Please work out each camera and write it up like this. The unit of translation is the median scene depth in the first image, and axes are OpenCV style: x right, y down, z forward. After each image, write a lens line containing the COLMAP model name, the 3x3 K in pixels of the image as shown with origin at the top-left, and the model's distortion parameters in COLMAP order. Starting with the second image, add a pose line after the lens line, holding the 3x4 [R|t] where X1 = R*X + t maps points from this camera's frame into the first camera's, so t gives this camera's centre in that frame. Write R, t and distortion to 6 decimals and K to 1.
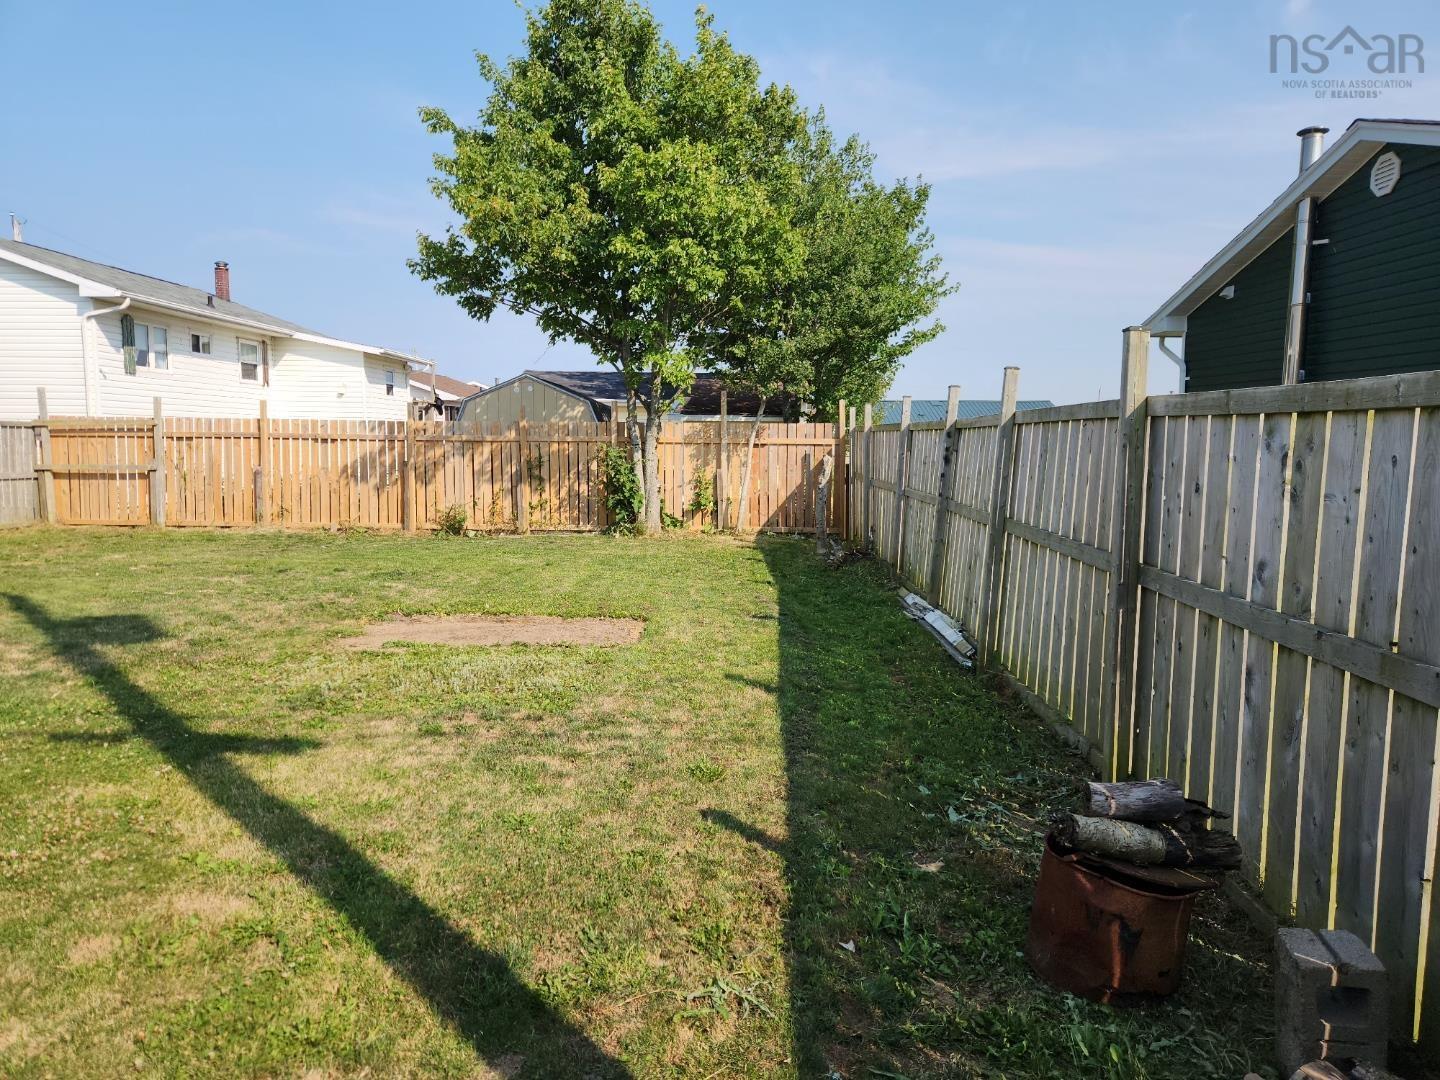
lens RADIAL K [[969.5, 0, 703.6], [0, 969.5, 539.8], [0, 0, 1]] dist [0.066809, -0.048593]
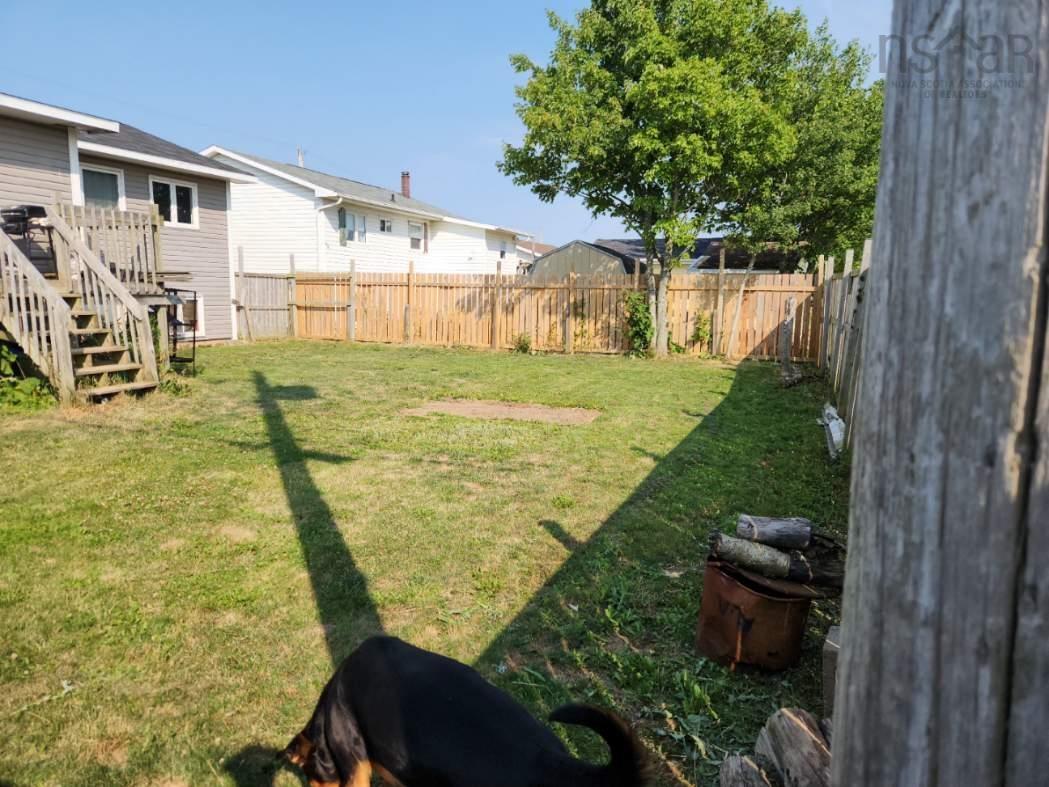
lens RADIAL K [[706.3, 0, 506.4], [0, 706.3, 396.1], [0, 0, 1]] dist [0.066809, -0.048593]
pose [[0.942022, 0.057153, -0.330649, 0.075606], [-0.043250, 0.997849, 0.049258, 0.008948], [0.332753, -0.032102, 0.942467, -0.007667]]
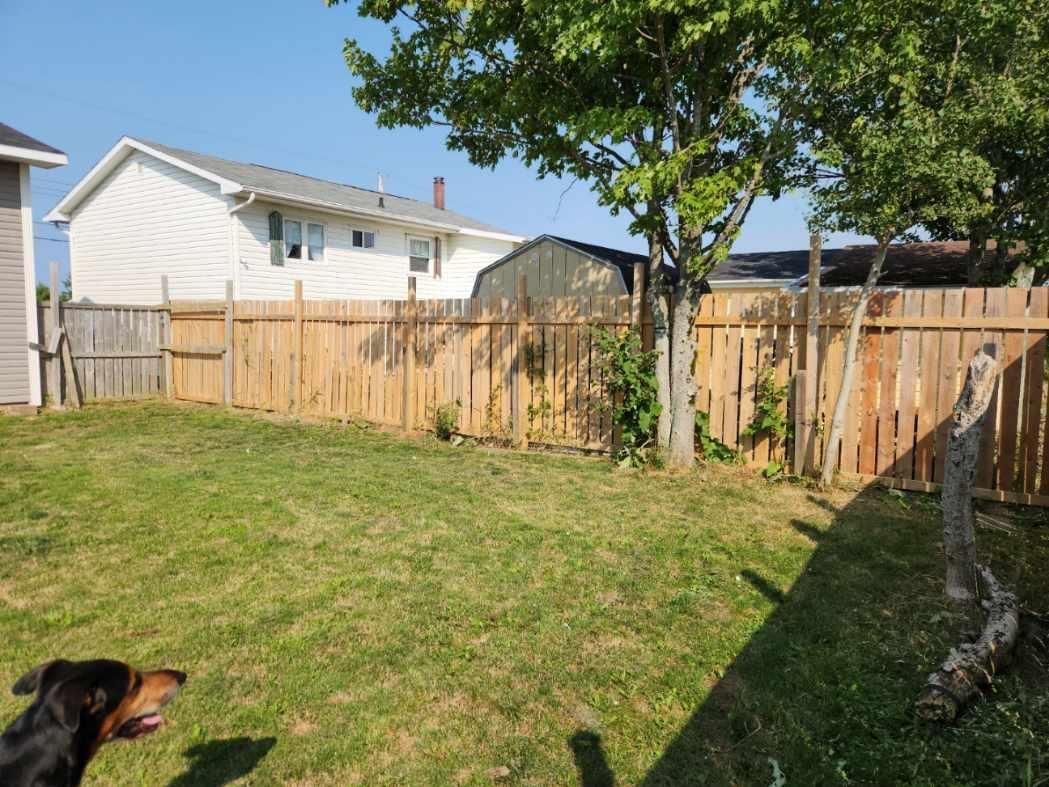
lens RADIAL K [[706.3, 0, 520.5], [0, 706.3, 382.1], [0, 0, 1]] dist [0.066809, -0.048593]
pose [[0.843823, 0.045751, -0.534668, 0.105947], [-0.061110, 0.998070, -0.011042, -0.051171], [0.533131, 0.041991, 0.844990, 0.555561]]
